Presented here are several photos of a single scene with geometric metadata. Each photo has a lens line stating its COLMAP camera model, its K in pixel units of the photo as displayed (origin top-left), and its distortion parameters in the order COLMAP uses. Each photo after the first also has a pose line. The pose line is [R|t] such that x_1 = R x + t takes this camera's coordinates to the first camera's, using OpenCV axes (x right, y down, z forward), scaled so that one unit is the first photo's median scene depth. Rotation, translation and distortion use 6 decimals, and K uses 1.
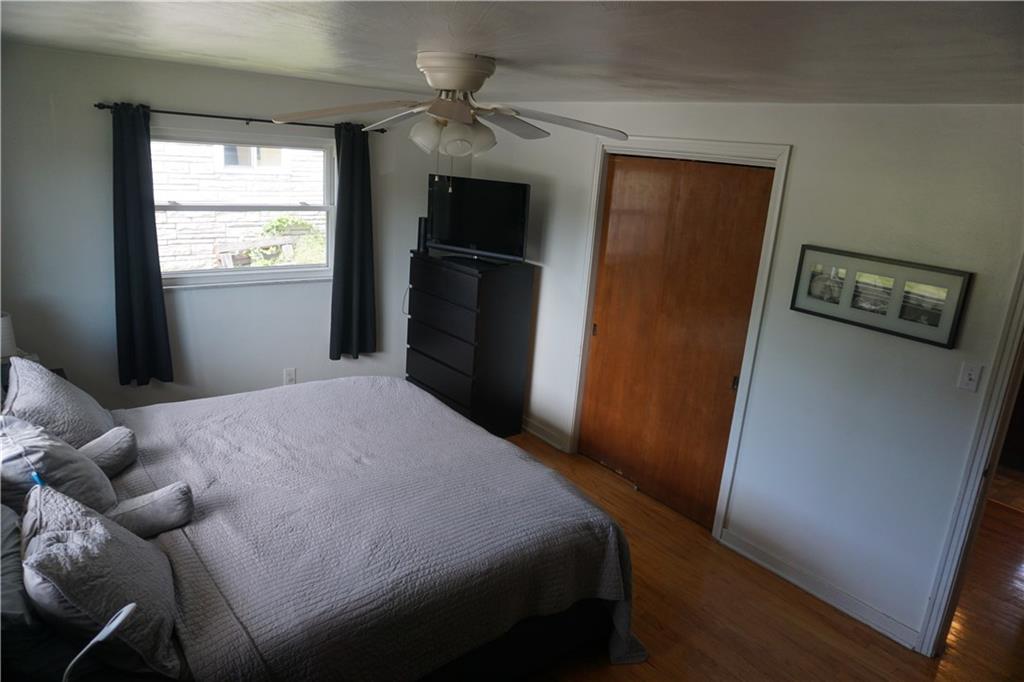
lens RADIAL K [[681.8, 0, 512.0], [0, 681.8, 341.0], [0, 0, 1]] dist [-0.059868, 0.044733]
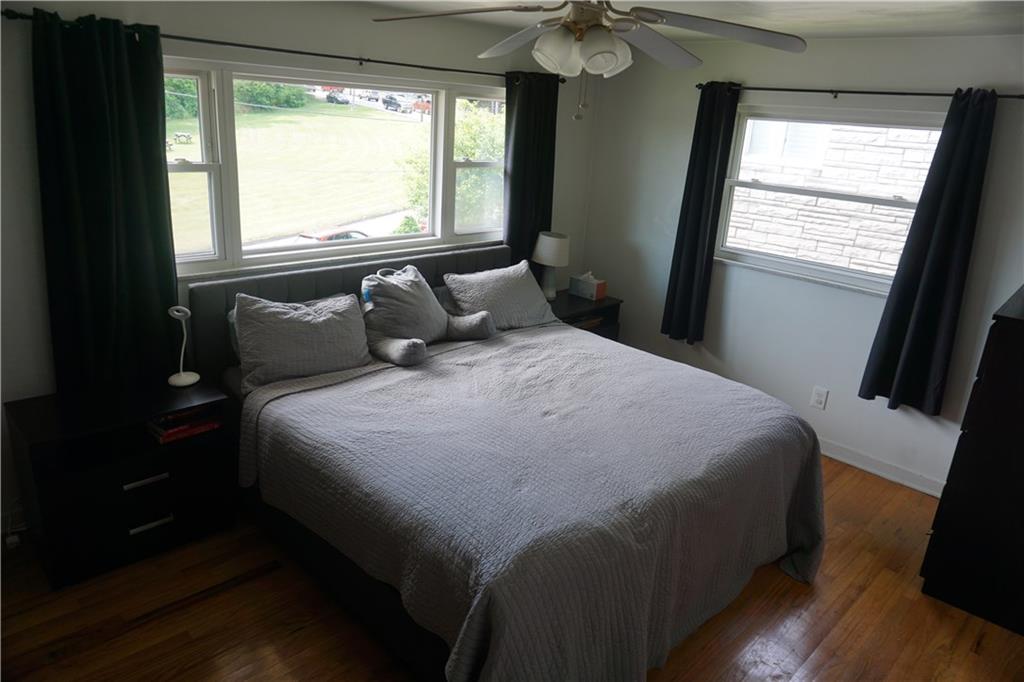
lens RADIAL K [[681.8, 0, 512.0], [0, 681.8, 341.0], [0, 0, 1]] dist [-0.059868, 0.044733]
pose [[0.119240, 0.246294, -0.961832, 0.505742], [-0.318037, 0.927174, 0.197992, -0.070047], [0.940550, 0.282290, 0.188887, 0.557354]]
